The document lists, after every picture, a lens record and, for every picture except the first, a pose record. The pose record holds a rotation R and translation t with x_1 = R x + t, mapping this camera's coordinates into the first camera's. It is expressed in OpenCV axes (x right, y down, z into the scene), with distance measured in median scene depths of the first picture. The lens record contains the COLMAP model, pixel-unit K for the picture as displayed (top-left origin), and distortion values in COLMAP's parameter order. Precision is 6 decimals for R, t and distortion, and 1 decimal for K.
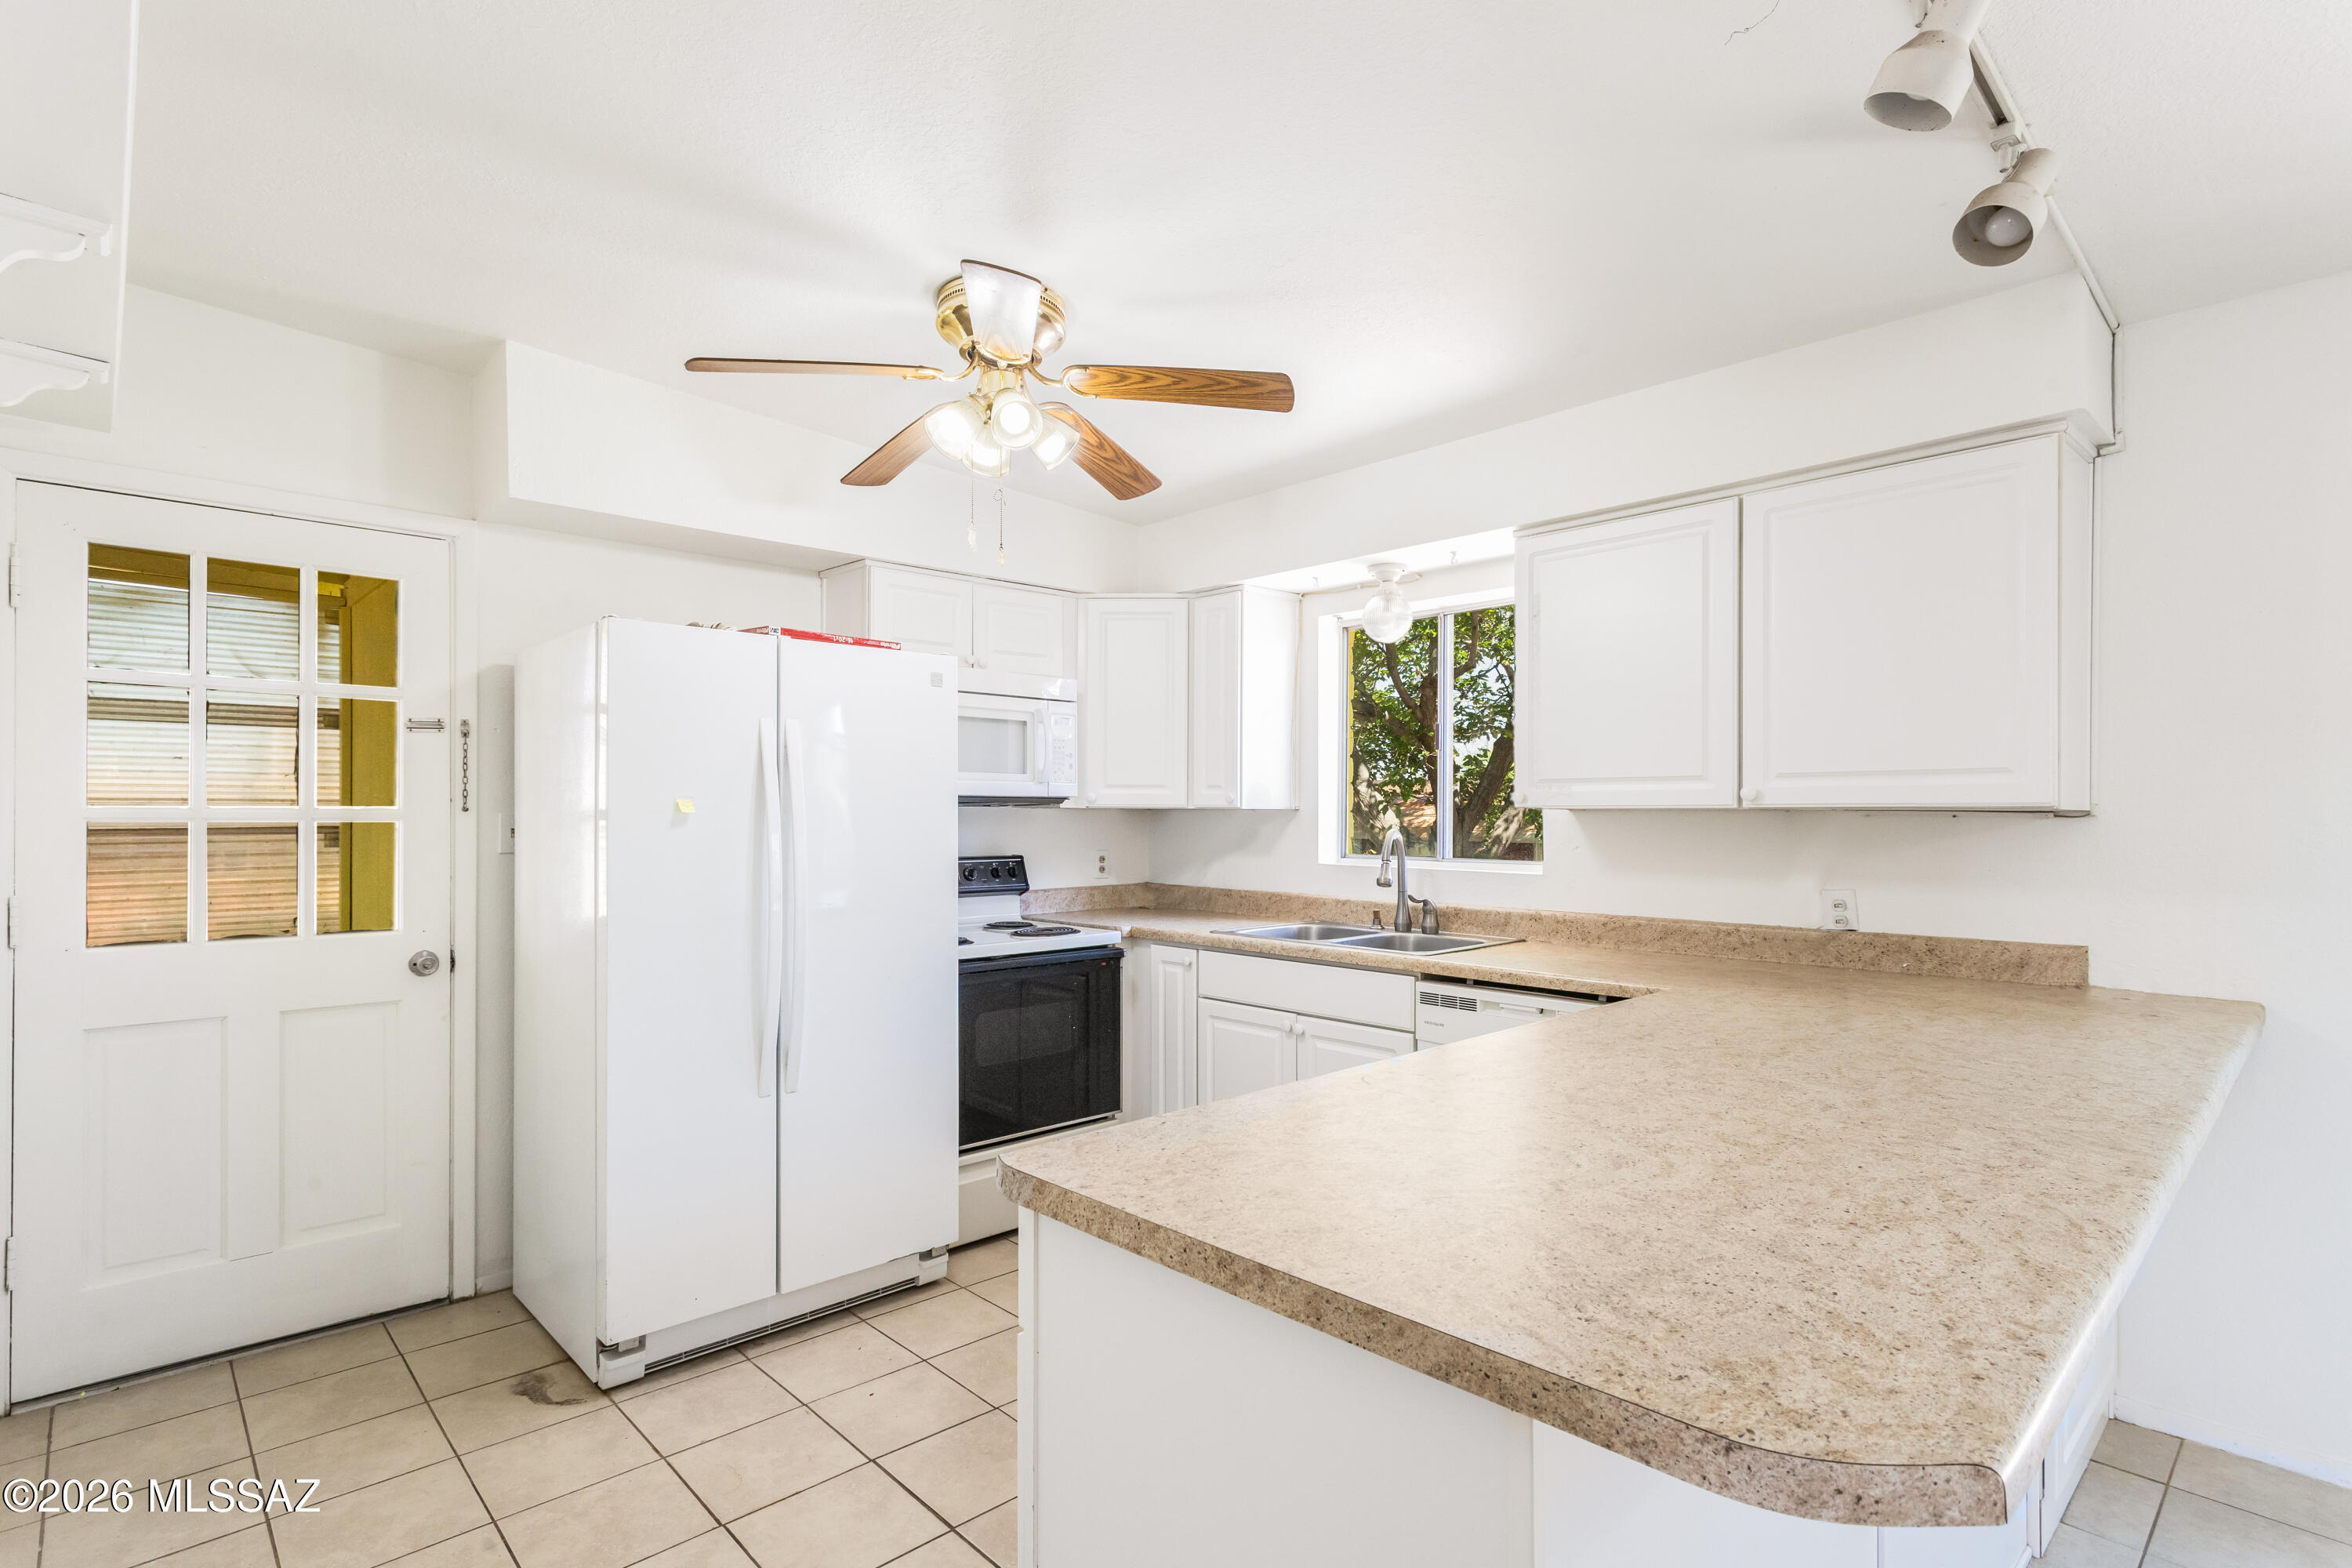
lens RADIAL K [[1122.0, 0, 1191.5], [0, 1122.0, 800.5], [0, 0, 1]] dist [0.003293, 0.003054]
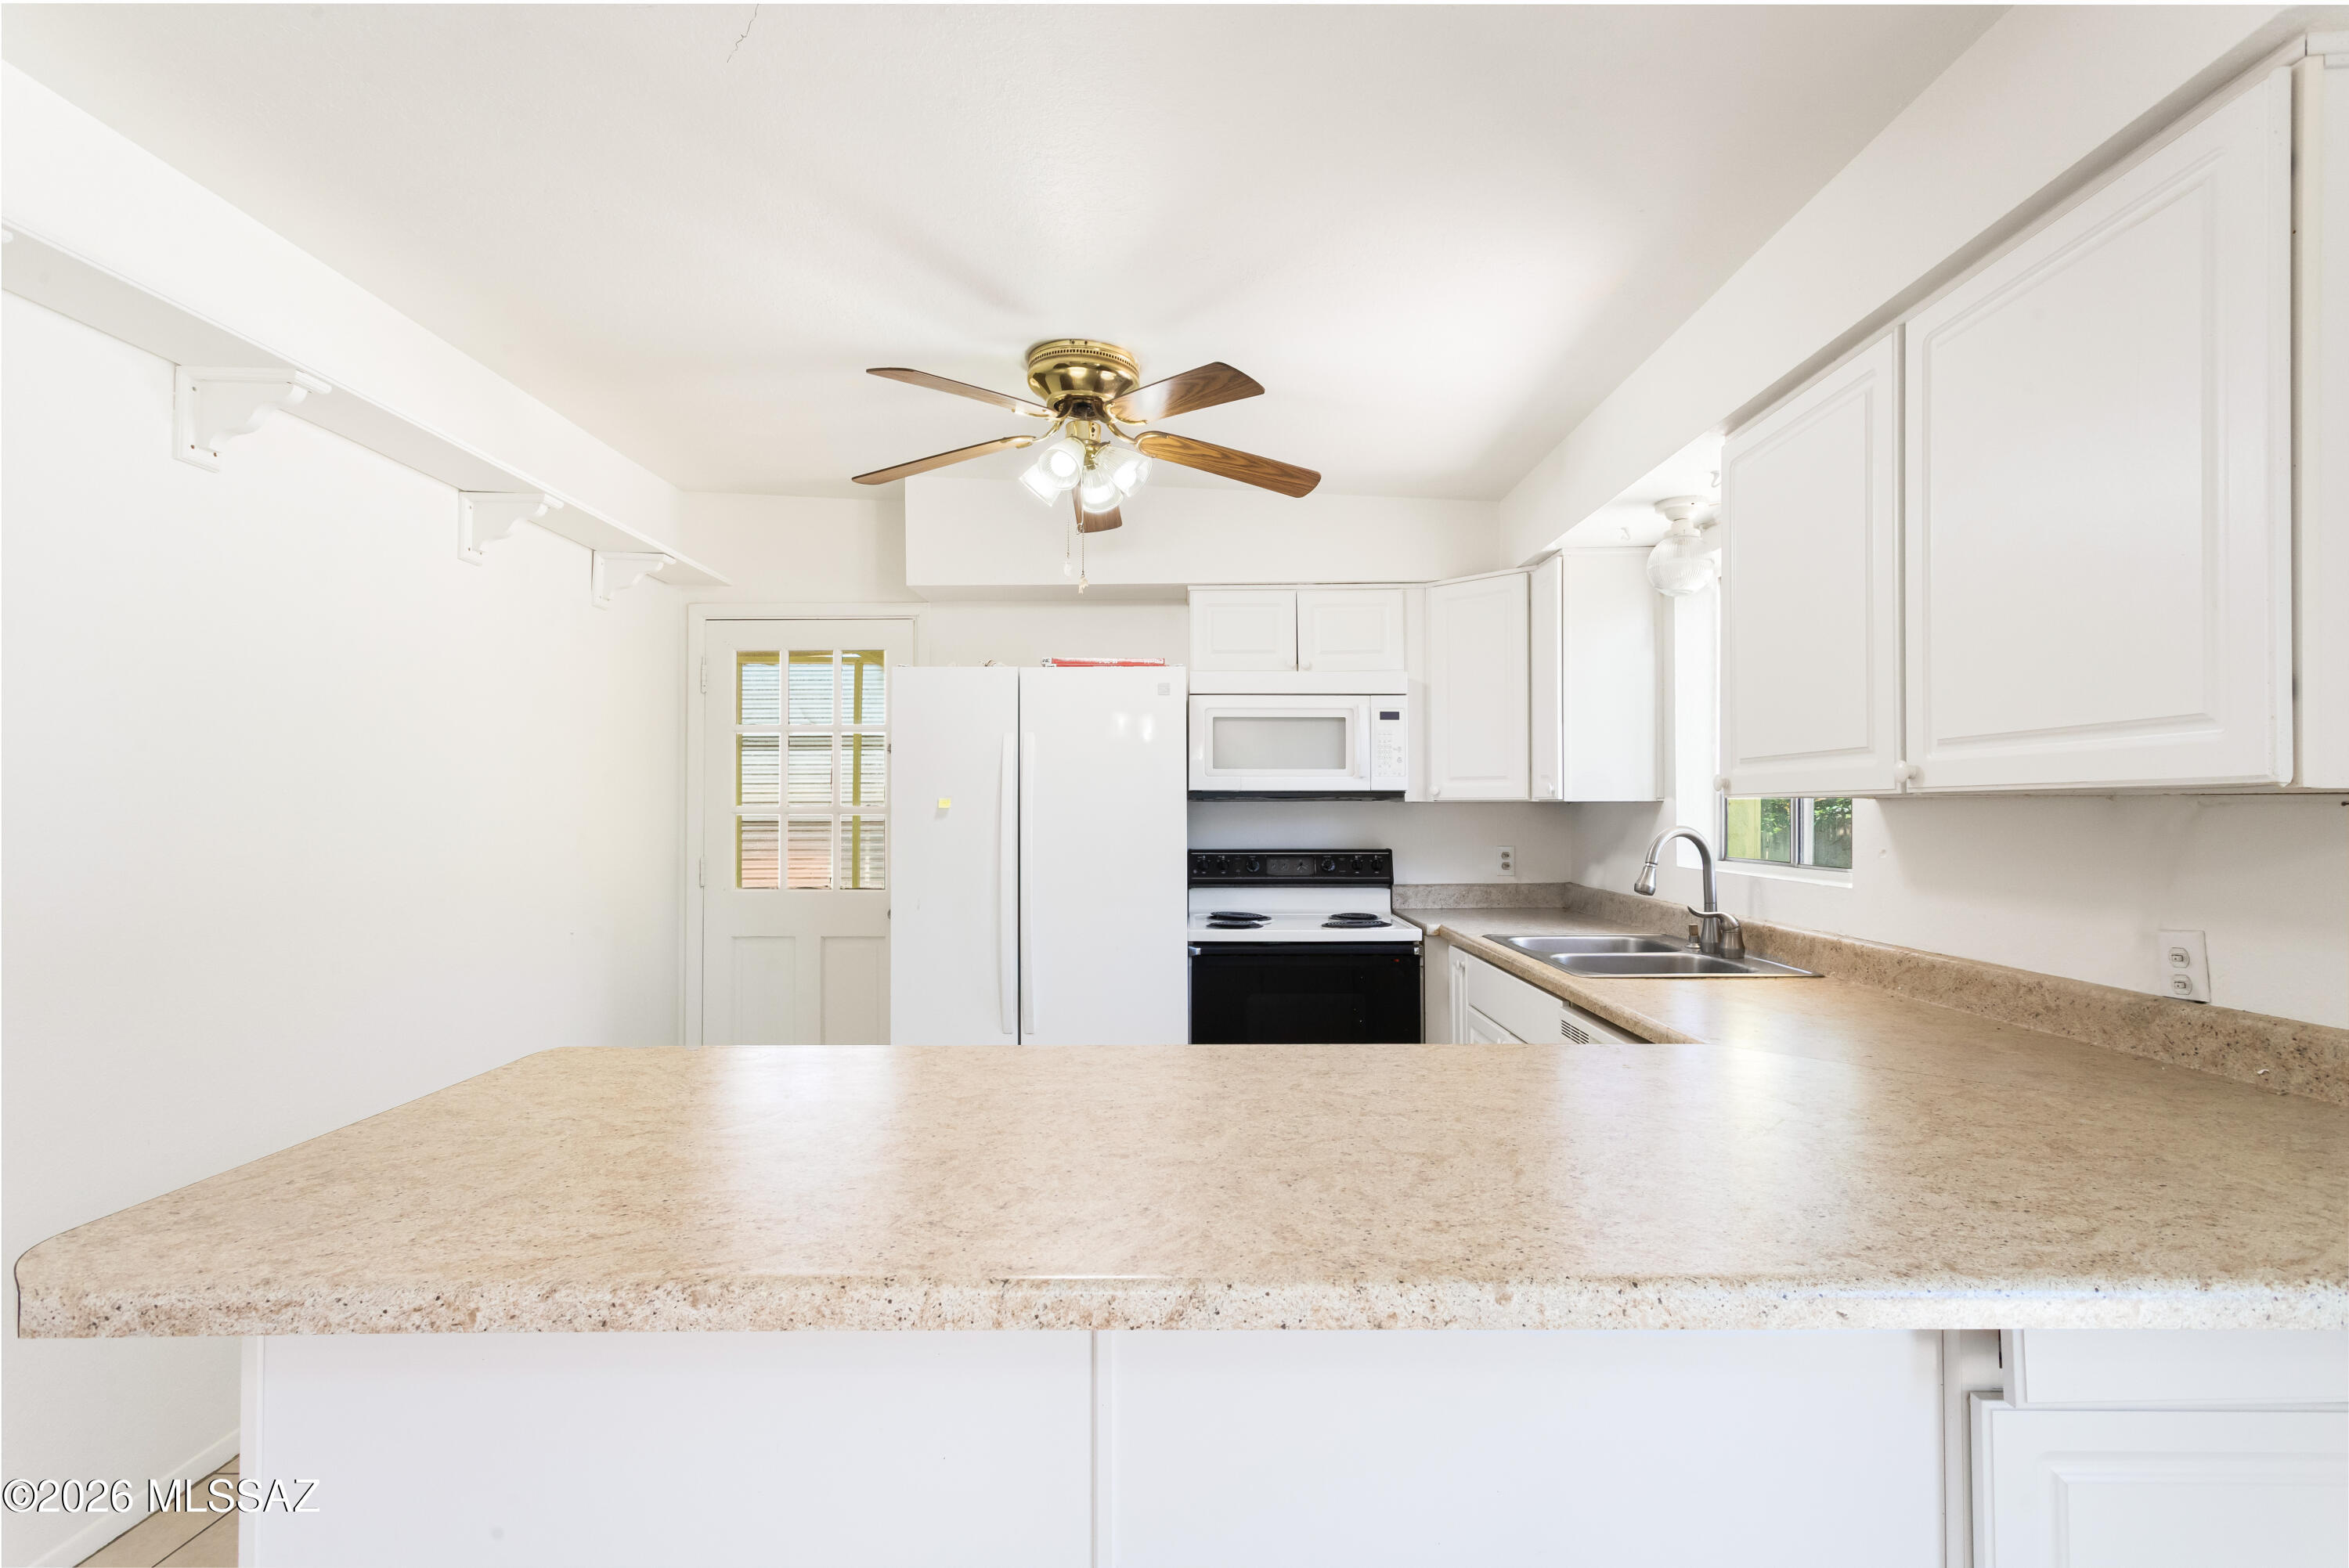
lens RADIAL K [[1120.5, 0, 1193.9], [0, 1120.5, 773.3], [0, 0, 1]] dist [0.003293, 0.003054]
pose [[0.729338, -0.026335, -0.683646, 0.544976], [0.012819, 0.999609, -0.024831, 0.004938], [0.684033, 0.009347, 0.729391, 0.197546]]
